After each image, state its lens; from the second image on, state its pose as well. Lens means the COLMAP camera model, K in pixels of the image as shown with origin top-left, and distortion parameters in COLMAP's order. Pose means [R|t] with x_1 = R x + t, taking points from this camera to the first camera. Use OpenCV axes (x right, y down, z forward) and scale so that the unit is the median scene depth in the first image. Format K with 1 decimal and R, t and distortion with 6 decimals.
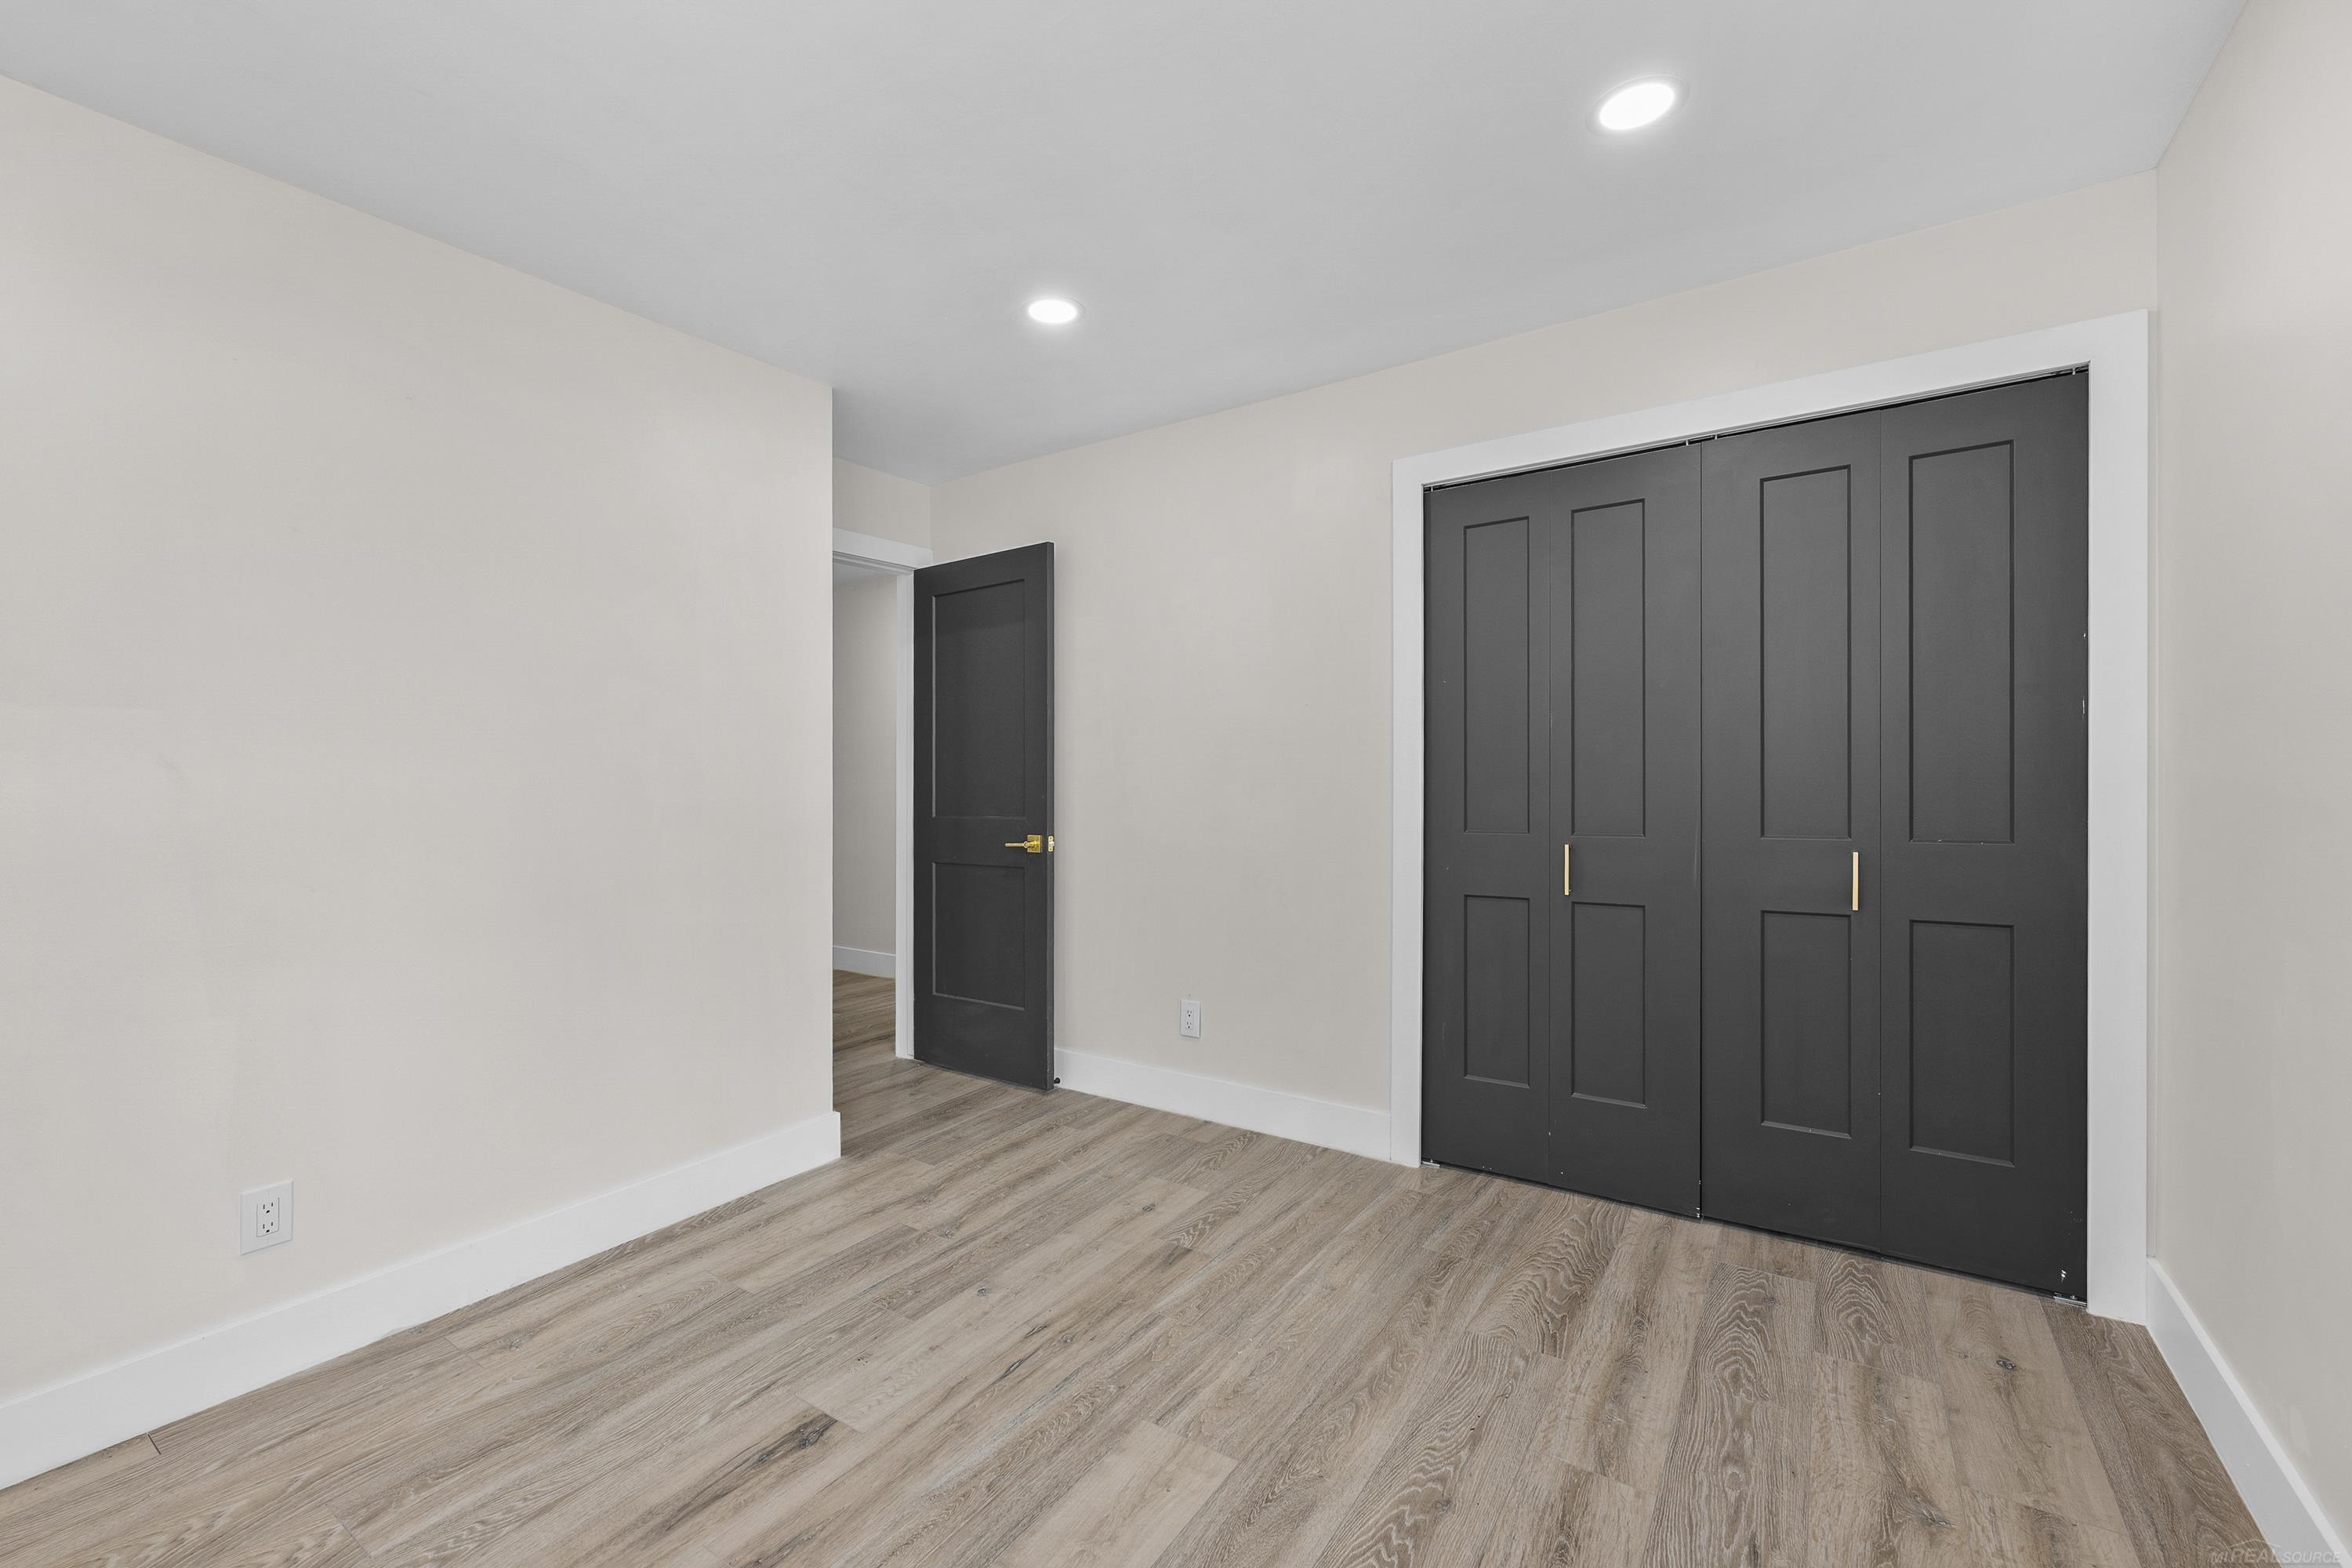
lens RADIAL K [[995.3, 0, 1176.0], [0, 995.3, 784.0], [0, 0, 1]] dist [-0.002858, 0.000186]
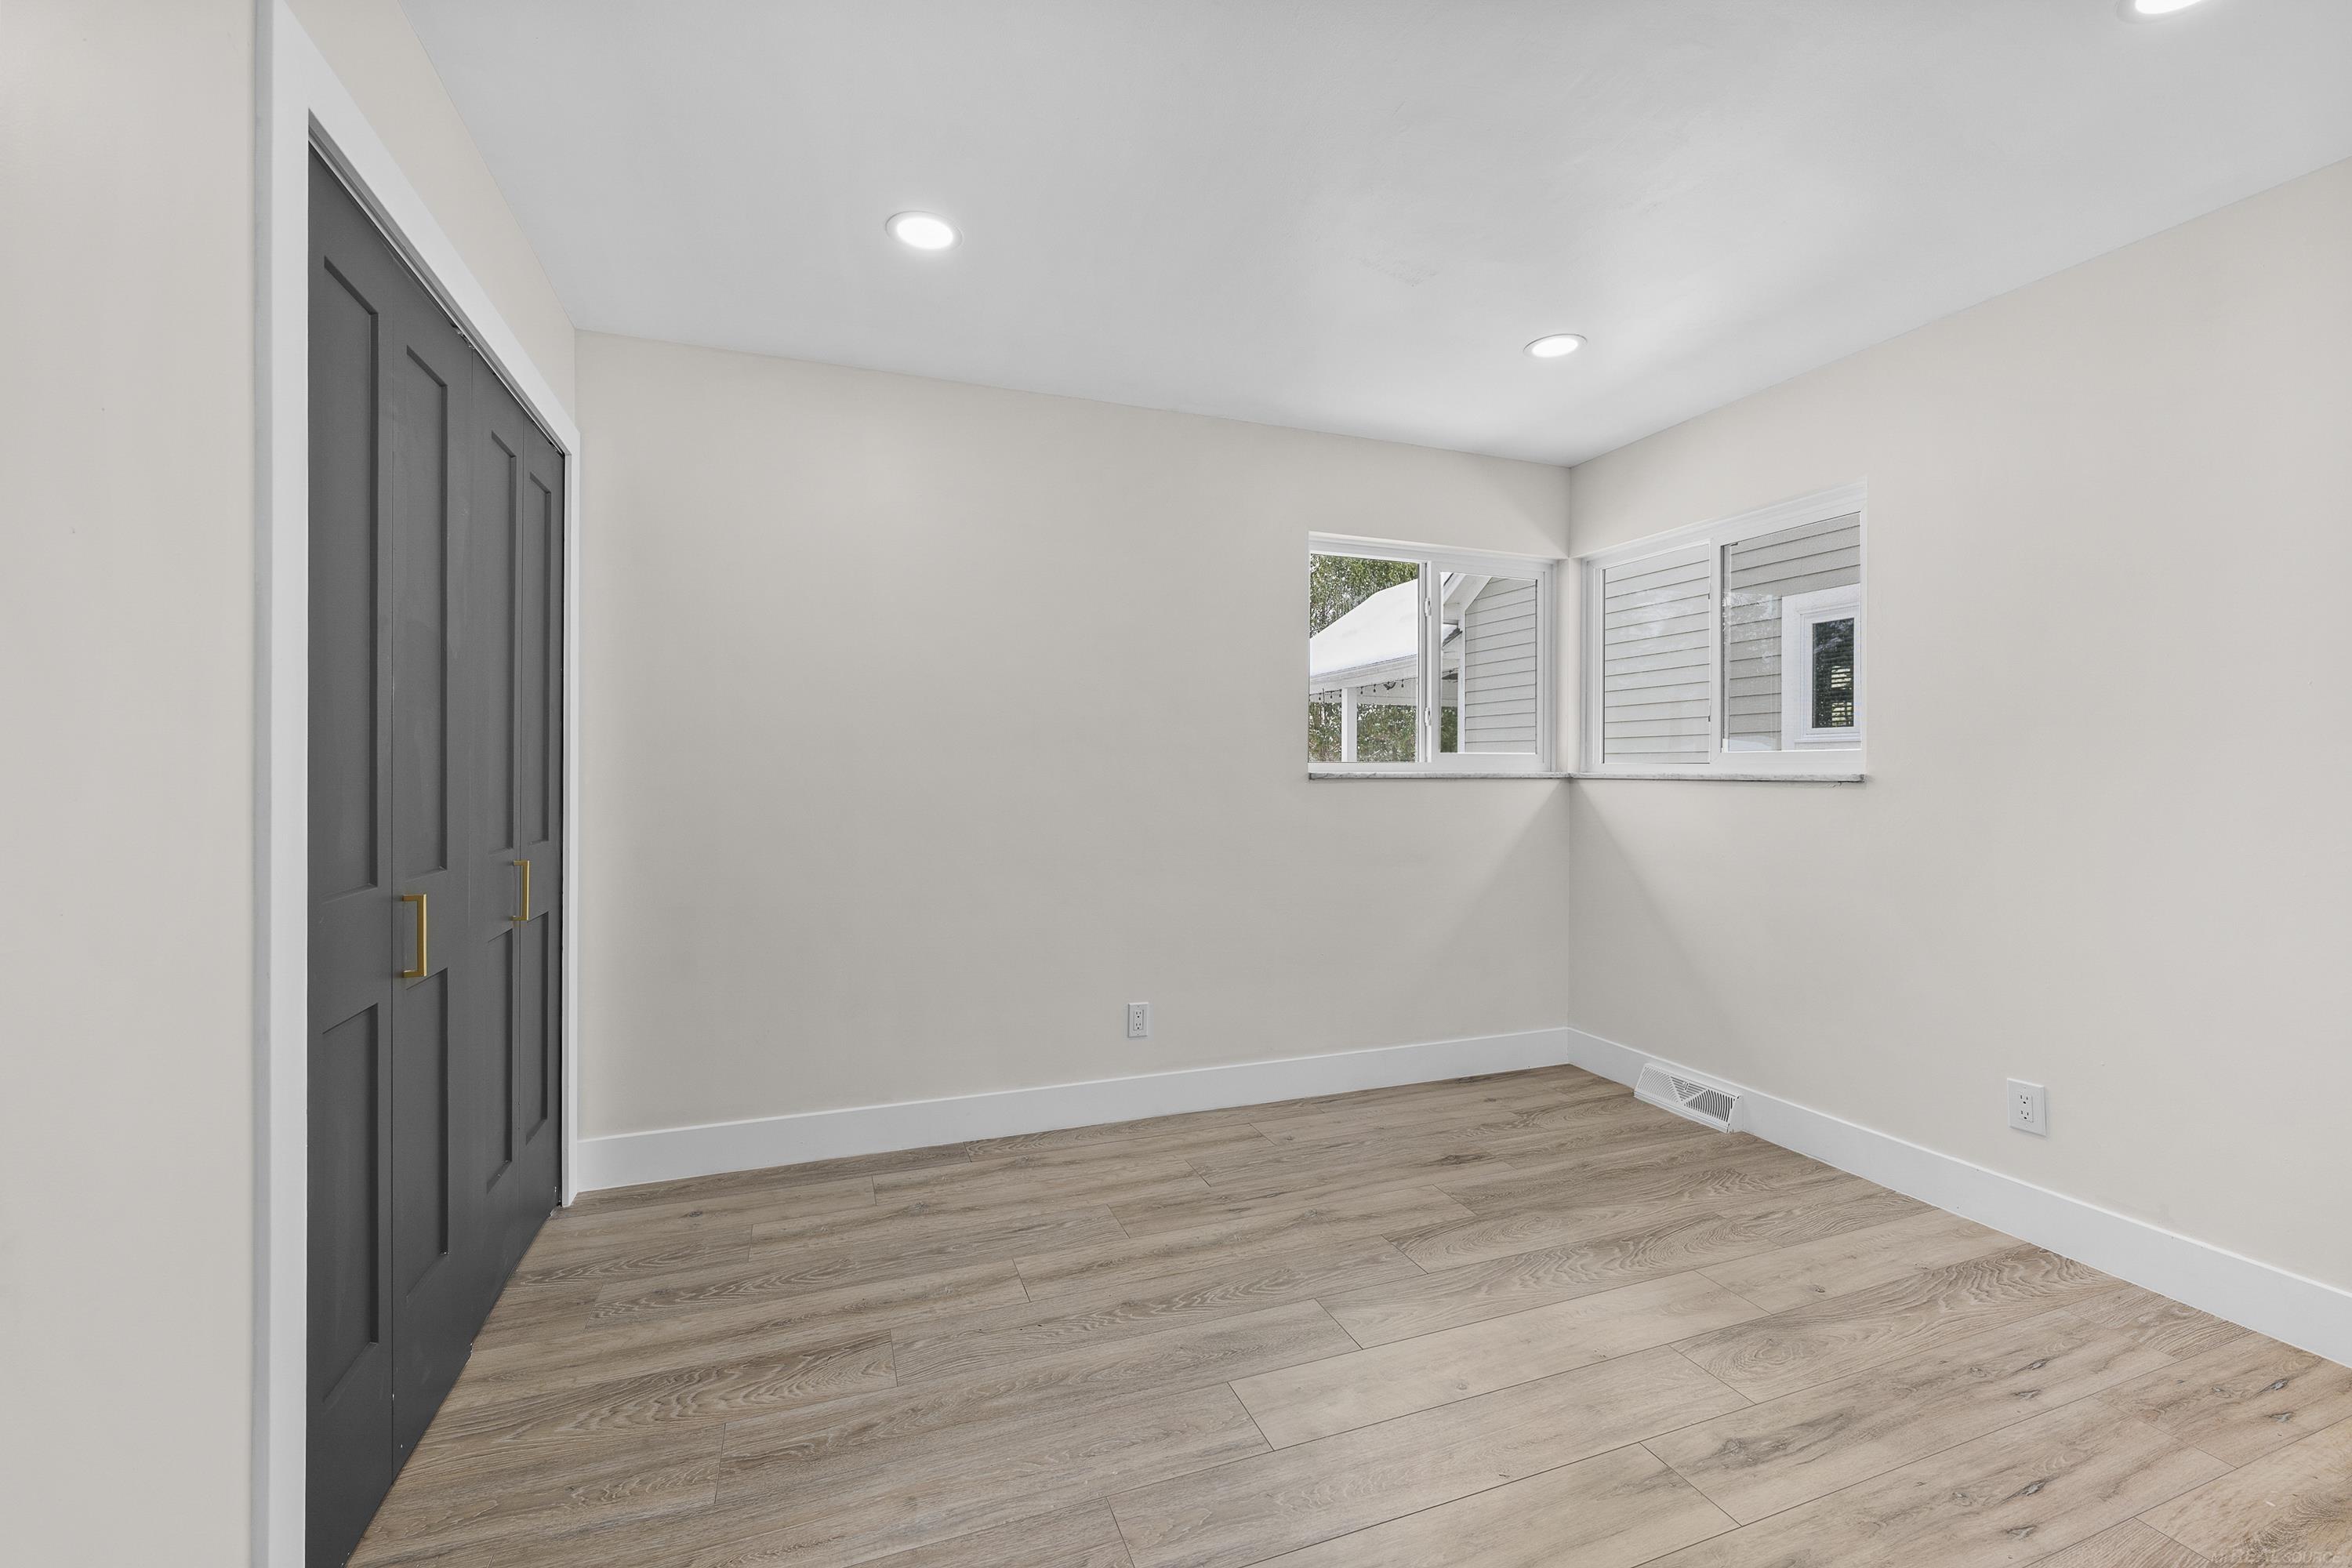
lens RADIAL K [[995.3, 0, 1176.0], [0, 995.3, 784.0], [0, 0, 1]] dist [-0.002858, 0.000186]
pose [[-0.821604, 0.007479, 0.570010, -0.473564], [0.018454, 0.999739, 0.013482, -0.005218], [-0.569760, 0.021596, -0.821527, 1.726890]]
